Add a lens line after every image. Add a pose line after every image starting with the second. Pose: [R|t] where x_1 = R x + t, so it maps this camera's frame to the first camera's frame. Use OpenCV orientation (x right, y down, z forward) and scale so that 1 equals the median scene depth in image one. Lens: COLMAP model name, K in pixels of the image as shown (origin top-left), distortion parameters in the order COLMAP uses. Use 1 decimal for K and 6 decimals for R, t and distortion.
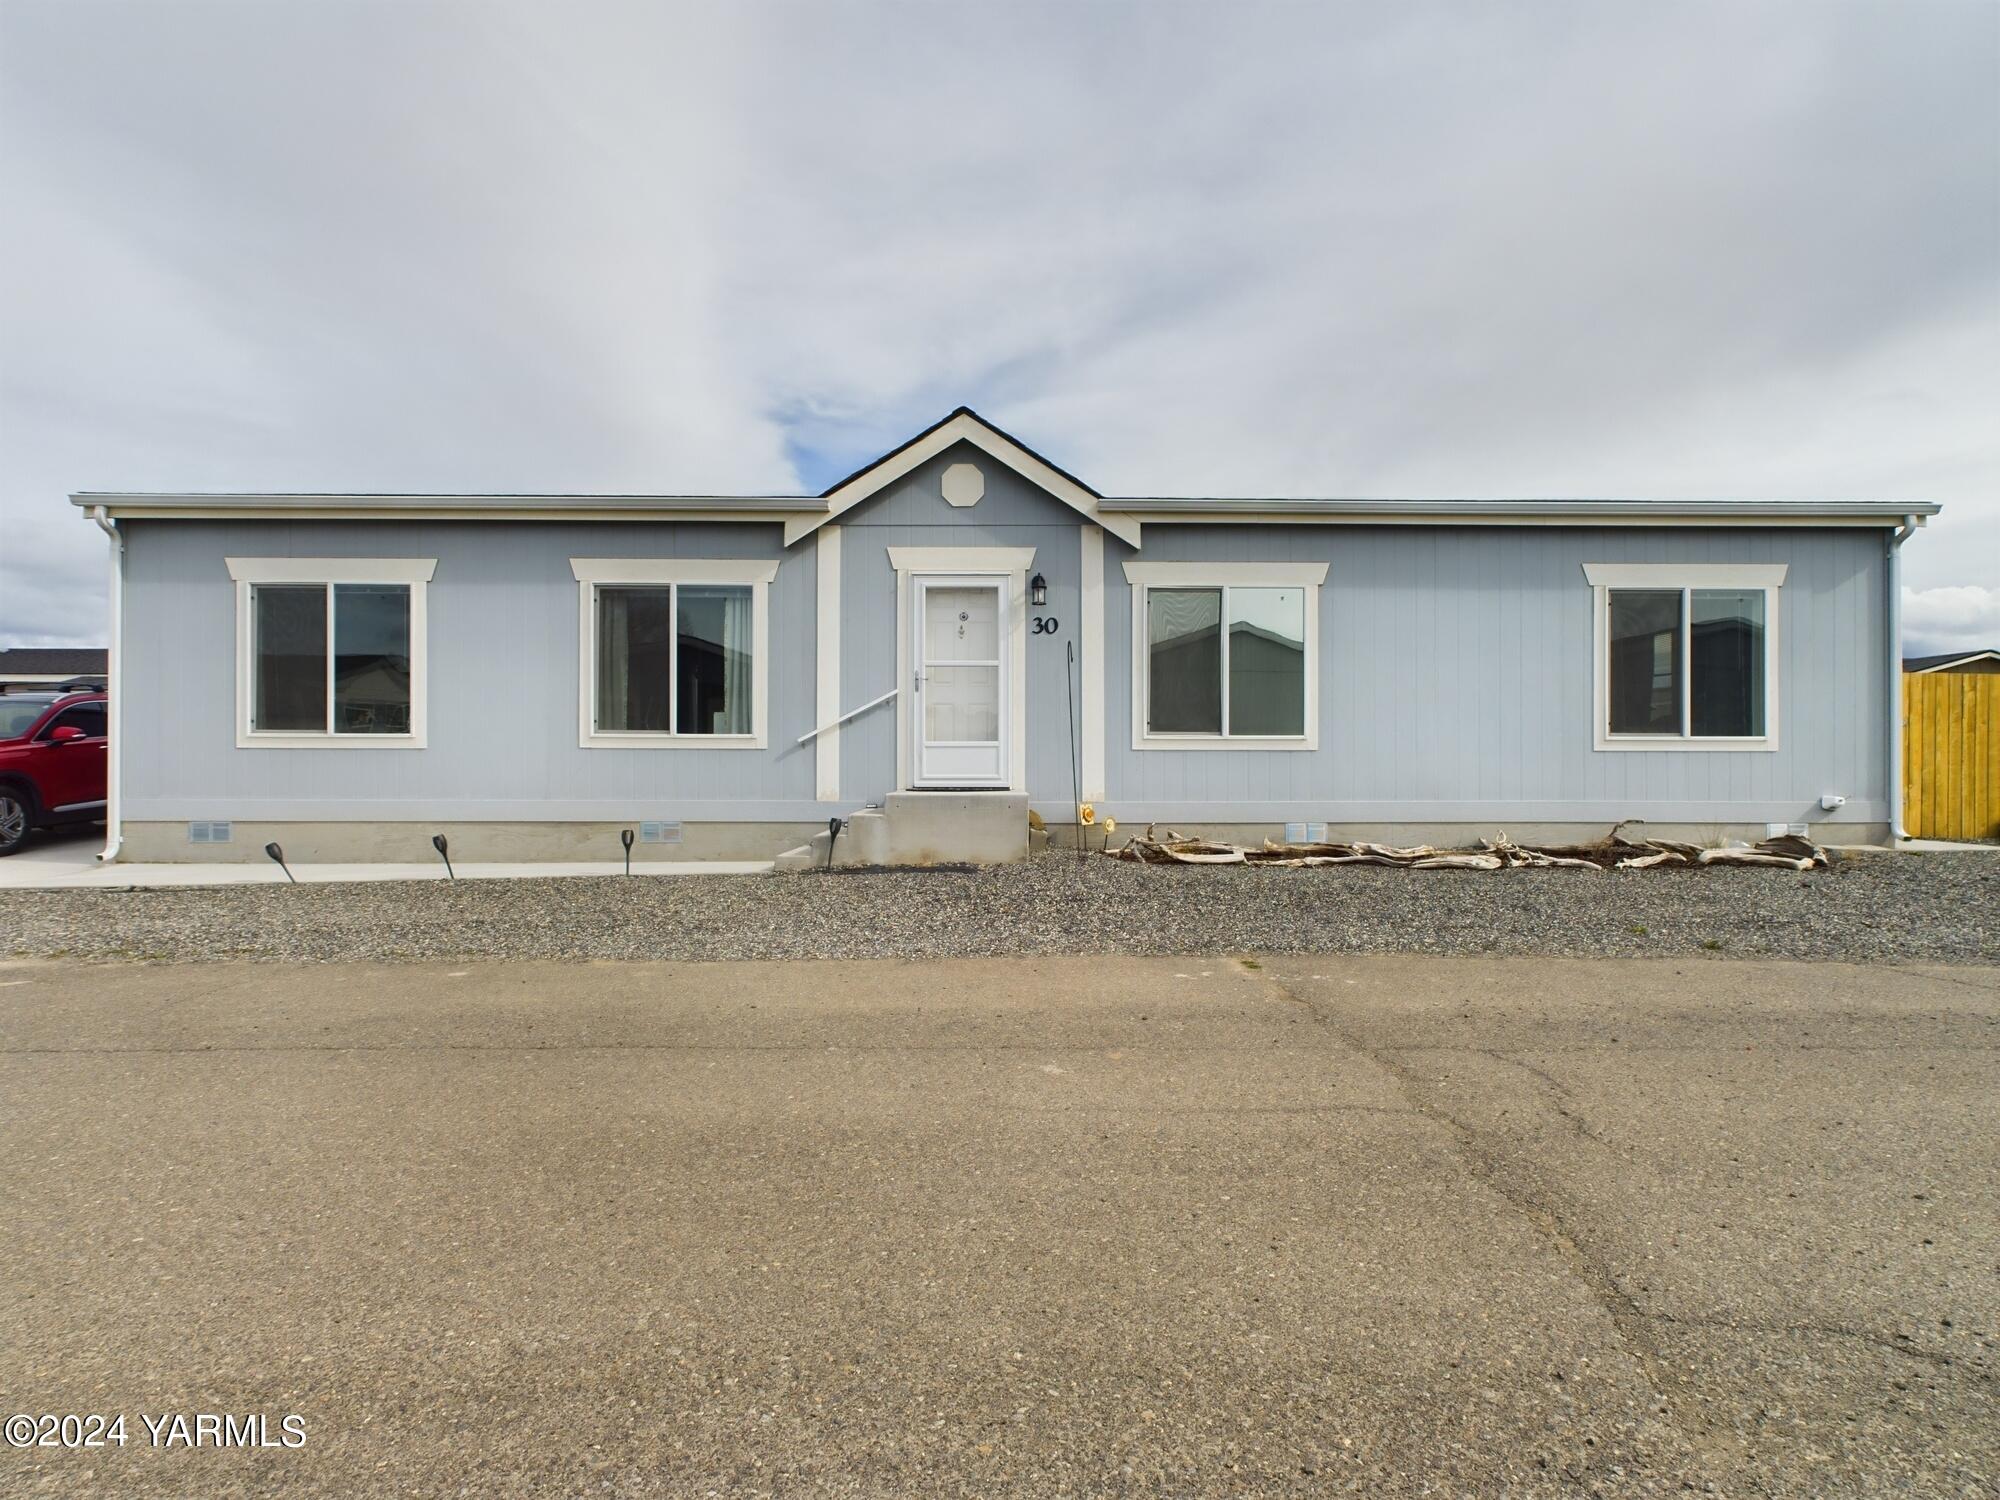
lens RADIAL K [[1015.5, 0, 1000.0], [0, 1015.5, 750.0], [0, 0, 1]] dist [0.000305, 0.000082]
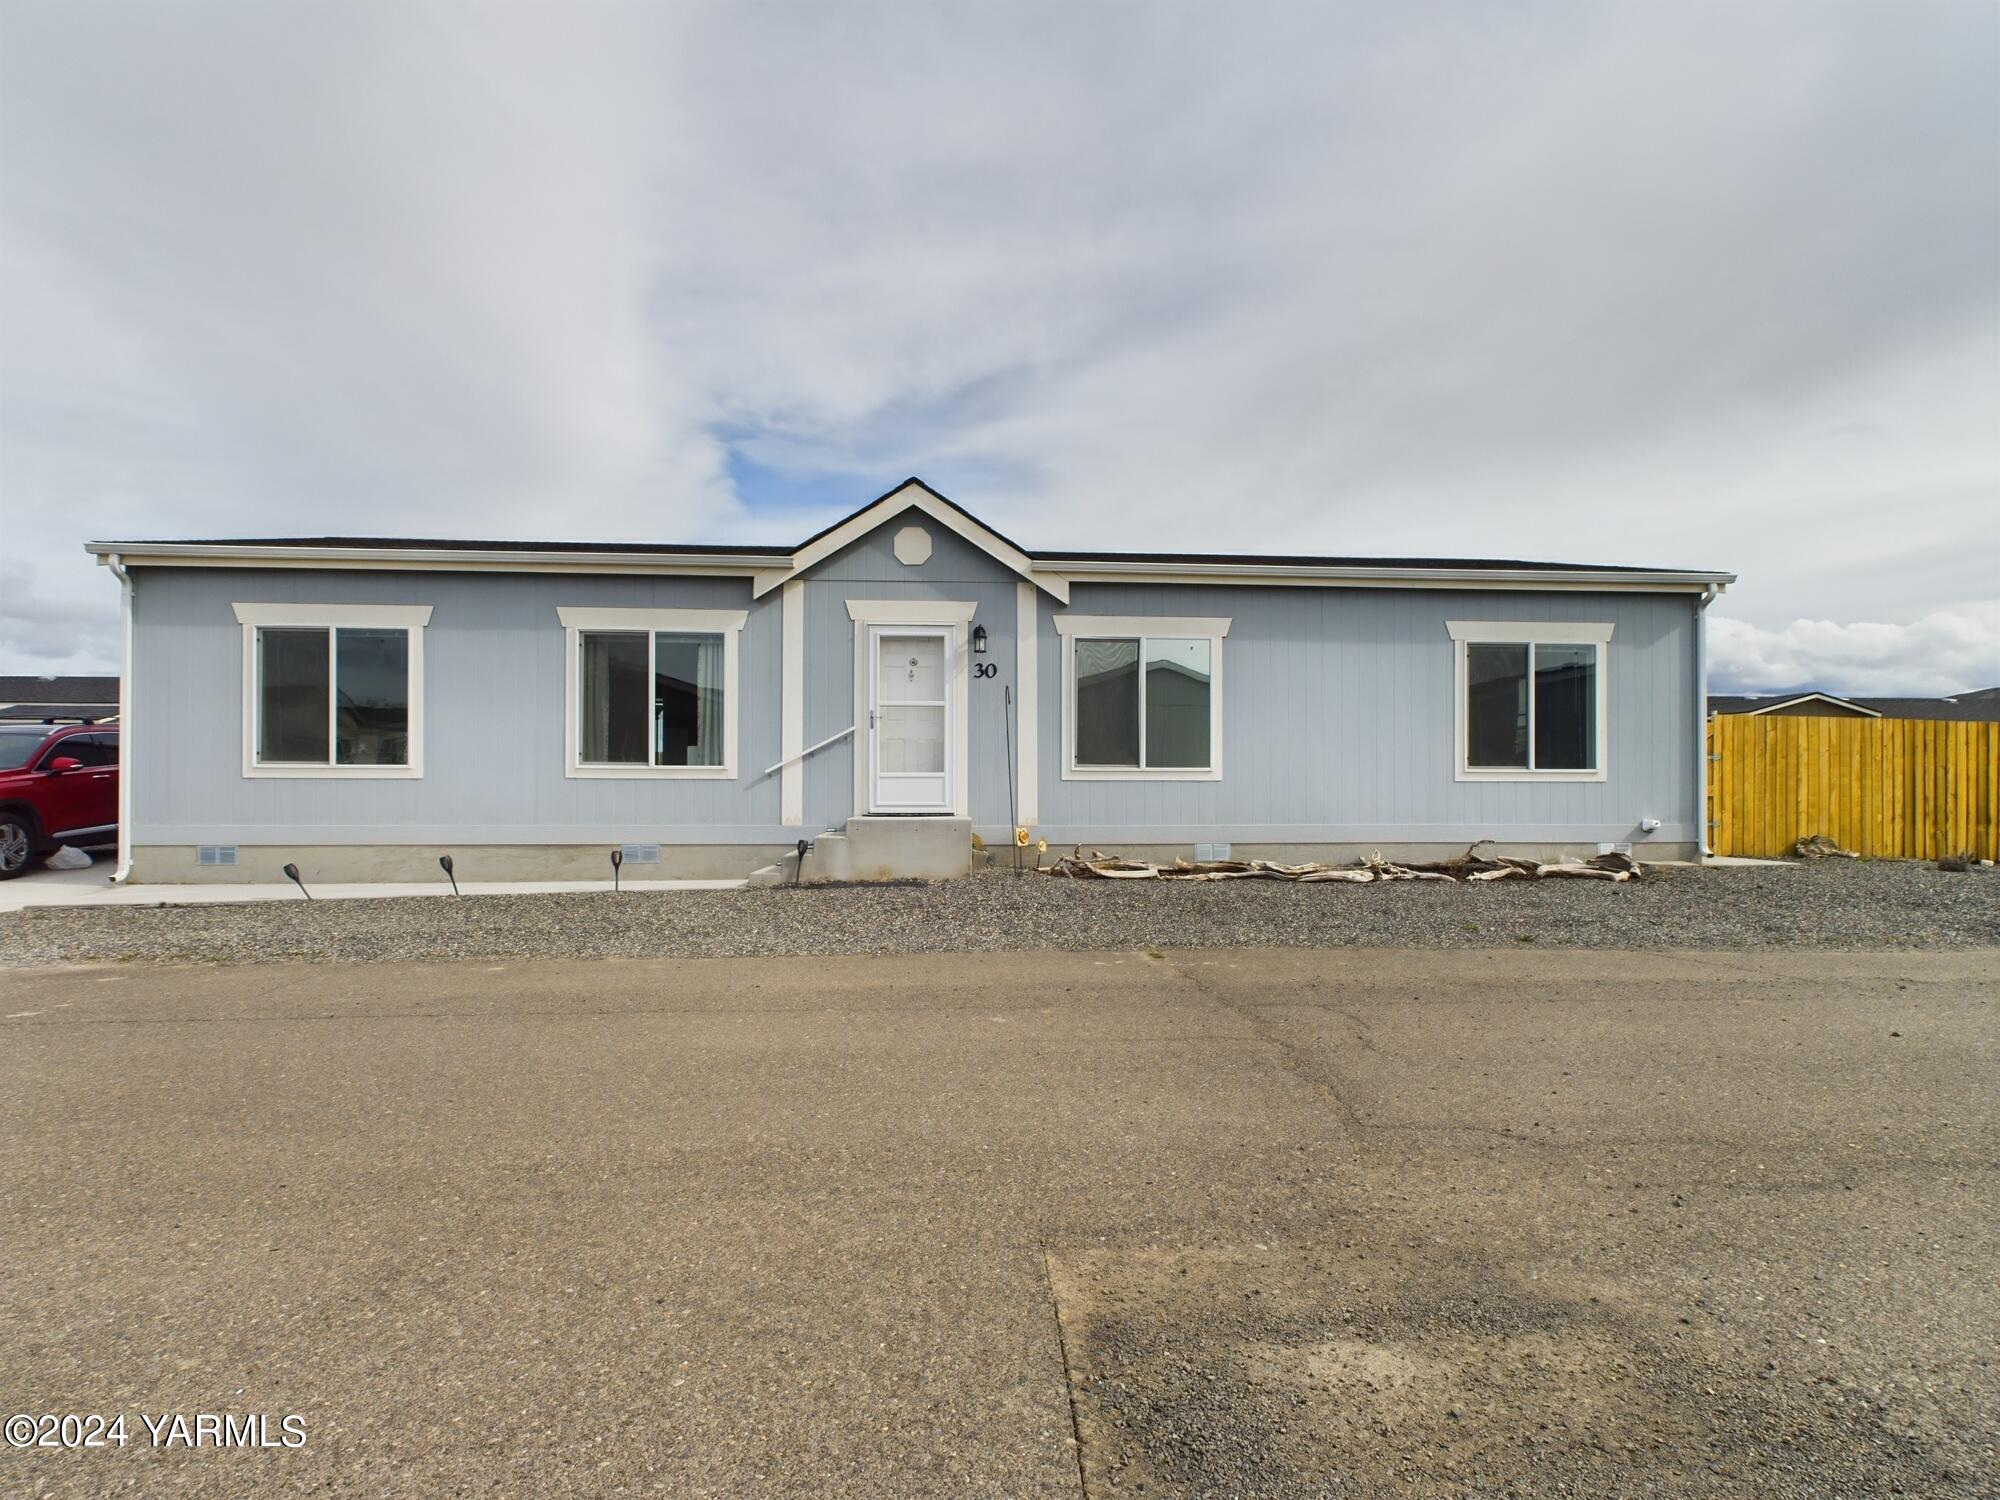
lens RADIAL K [[1024.3, 0, 993.8], [0, 1024.3, 775.4], [0, 0, 1]] dist [-0.000192, 0.000095]
pose [[0.998199, 0.001015, 0.059982, -0.014867], [-0.000793, 0.999993, -0.003725, -0.001216], [-0.059985, 0.003671, 0.998193, -0.143364]]
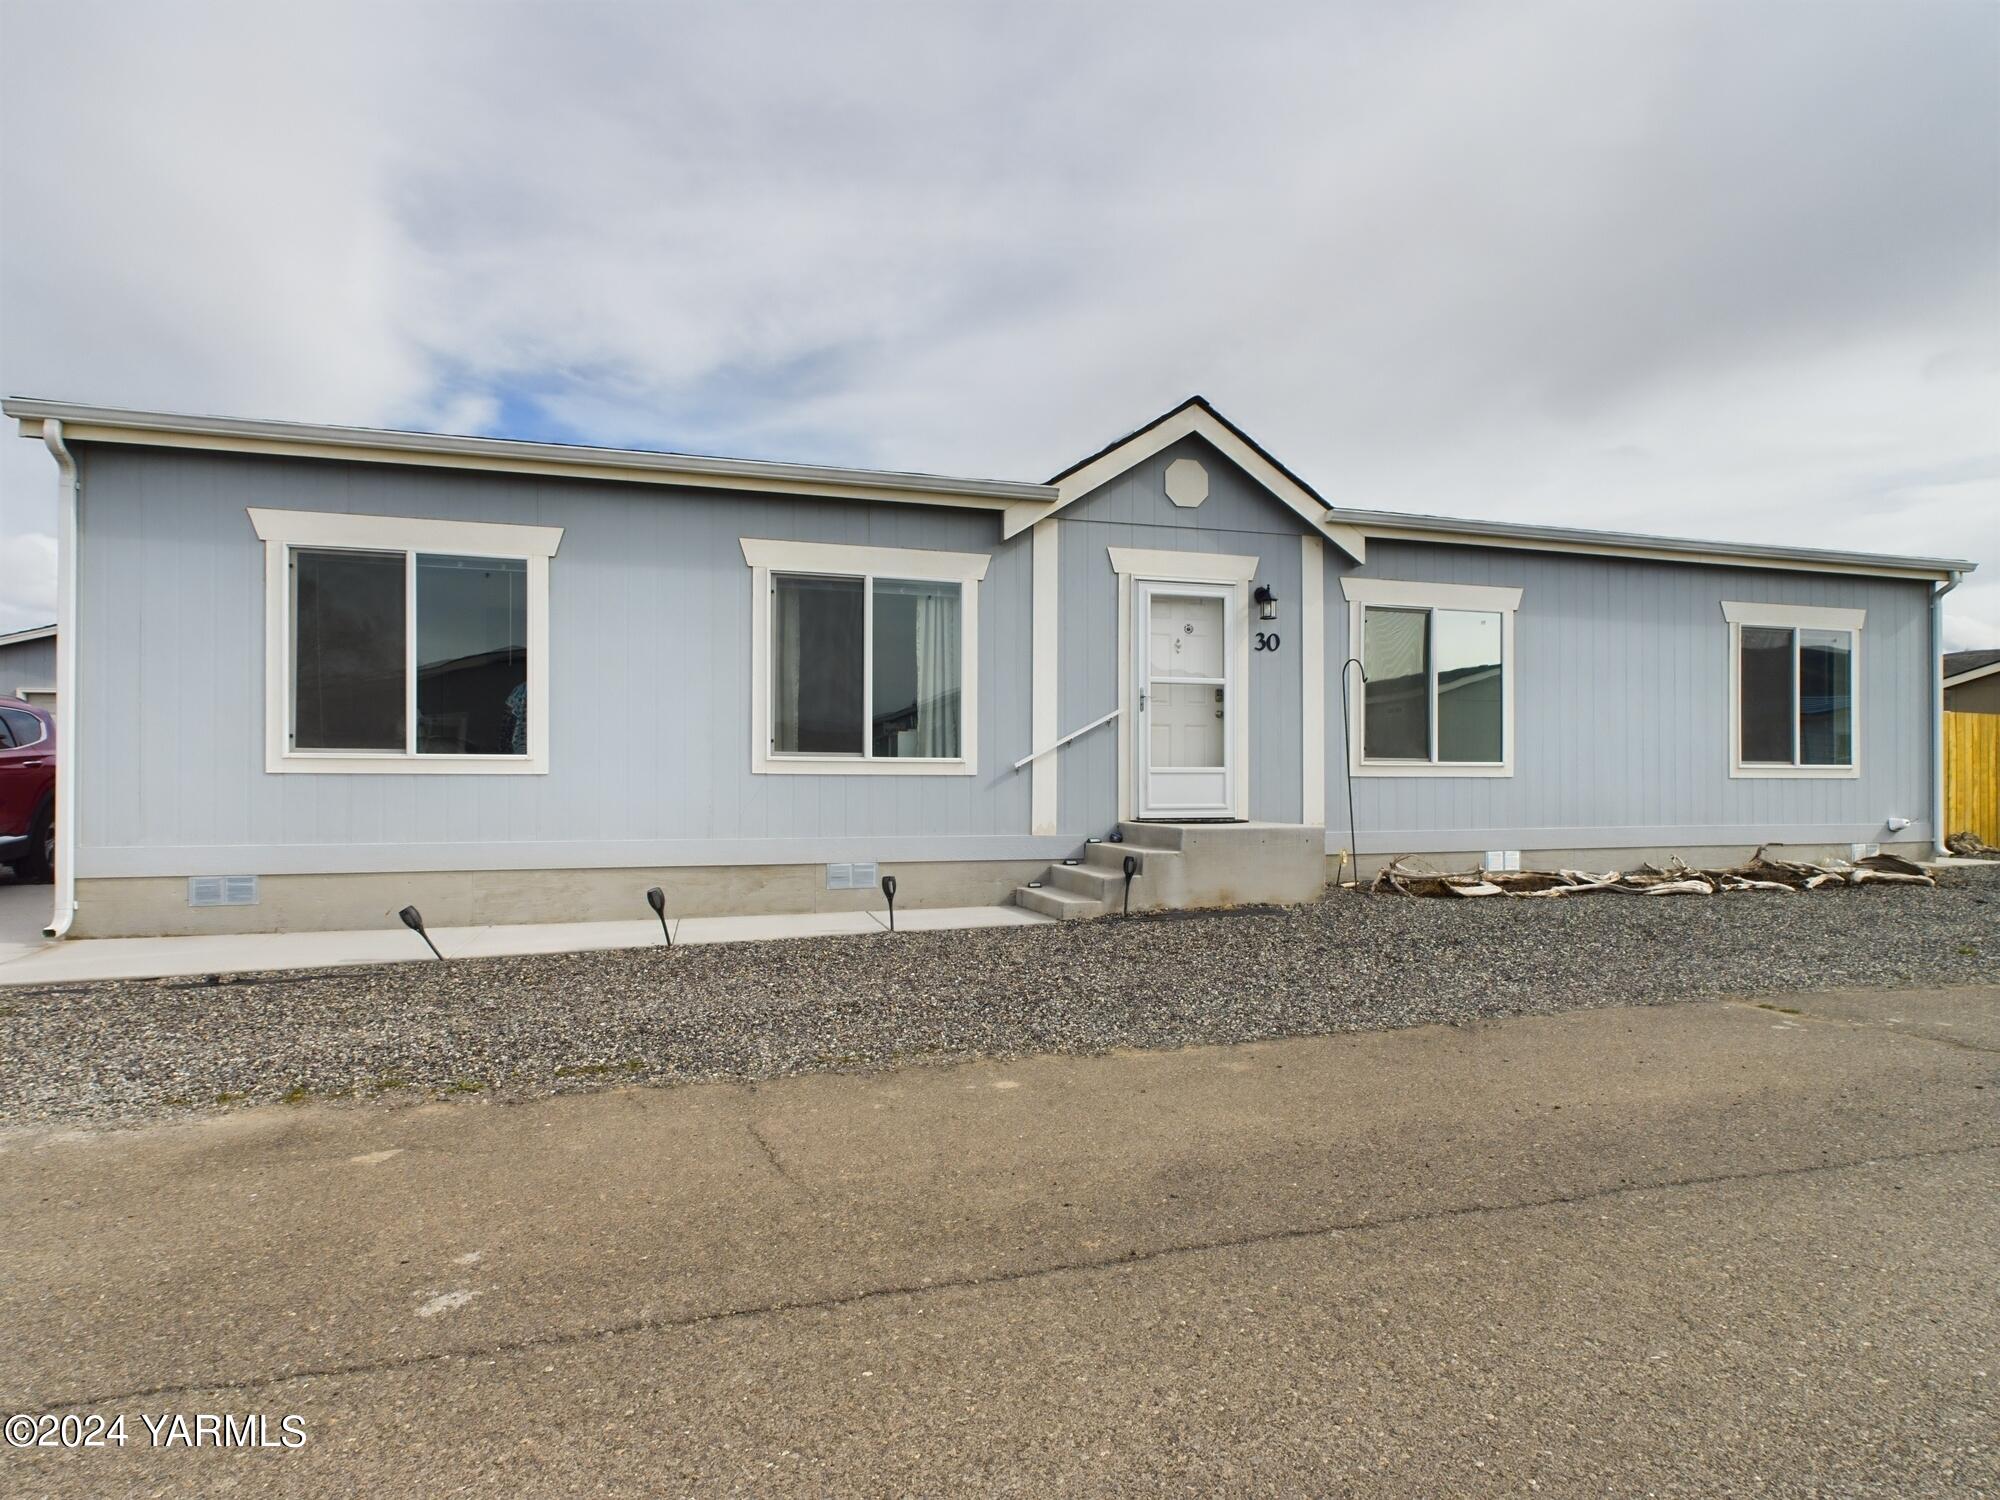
lens RADIAL K [[1027.3, 0, 966.9], [0, 1027.3, 762.6], [0, 0, 1]] dist [0.000580, 0.000102]
pose [[0.966308, 0.004400, 0.257350, -0.461394], [-0.002736, 0.999973, -0.006822, -0.005831], [-0.257373, 0.005888, 0.966294, 0.169503]]
